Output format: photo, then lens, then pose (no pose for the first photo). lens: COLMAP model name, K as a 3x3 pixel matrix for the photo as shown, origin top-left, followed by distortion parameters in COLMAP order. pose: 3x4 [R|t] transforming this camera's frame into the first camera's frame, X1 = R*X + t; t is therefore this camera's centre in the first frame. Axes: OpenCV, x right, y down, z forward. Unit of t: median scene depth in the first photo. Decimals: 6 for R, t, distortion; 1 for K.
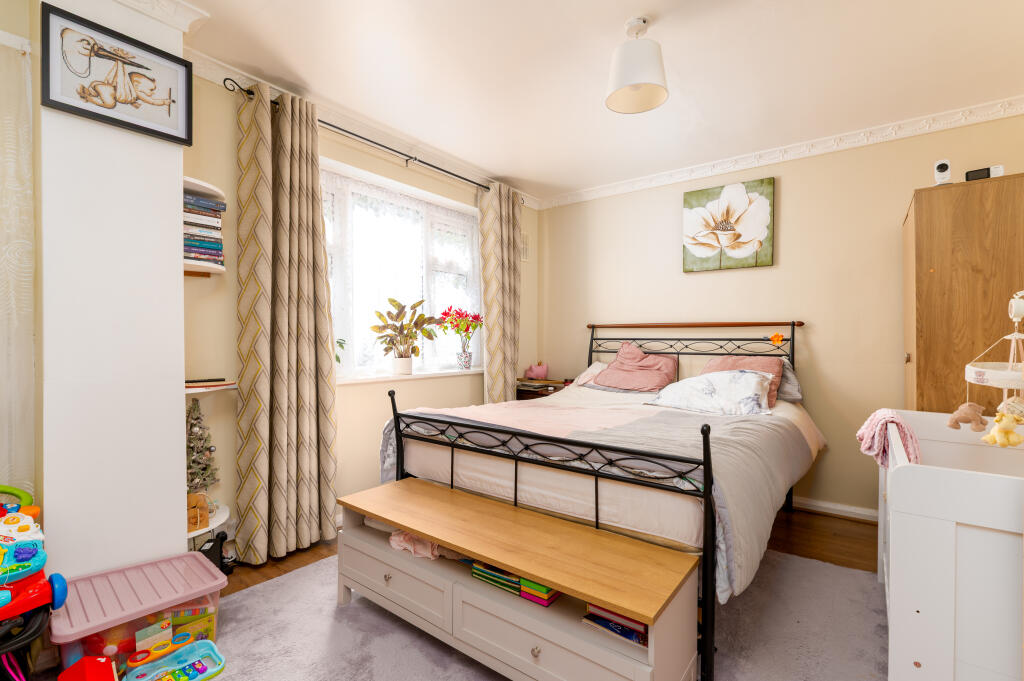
lens RADIAL K [[456.5, 0, 512.0], [0, 456.5, 340.5], [0, 0, 1]] dist [-0.000132, -0.000231]
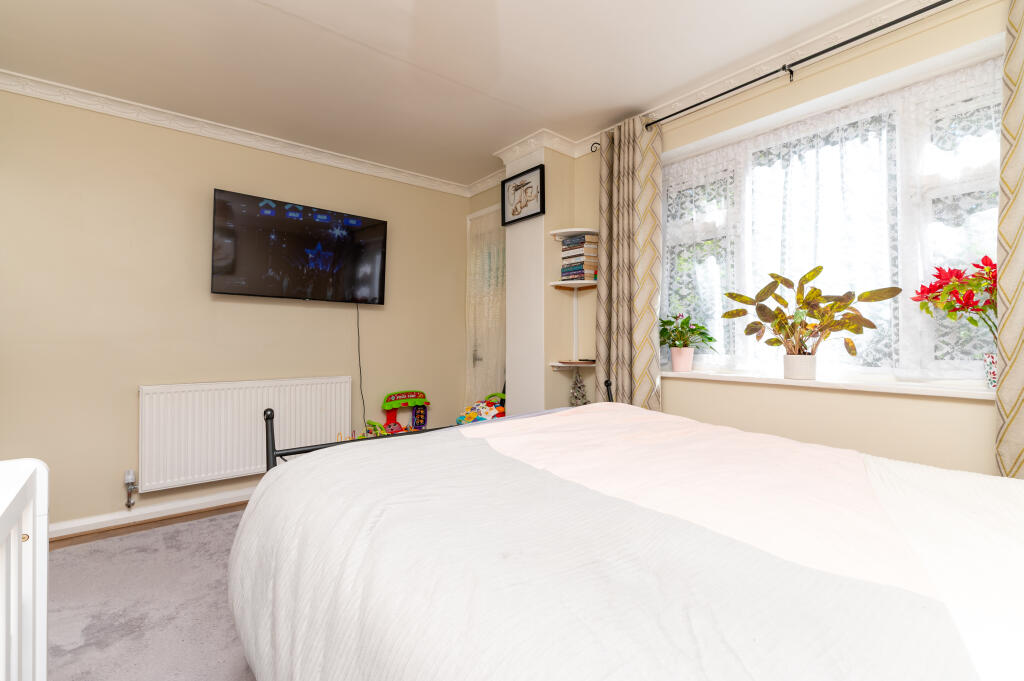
lens RADIAL K [[456.5, 0, 512.0], [0, 456.5, 340.5], [0, 0, 1]] dist [-0.000132, -0.000231]
pose [[-0.231370, -0.002579, -0.972862, 0.421896], [-0.010440, 0.999945, -0.000168, 0.013475], [0.972810, 0.010118, -0.231385, 0.588975]]
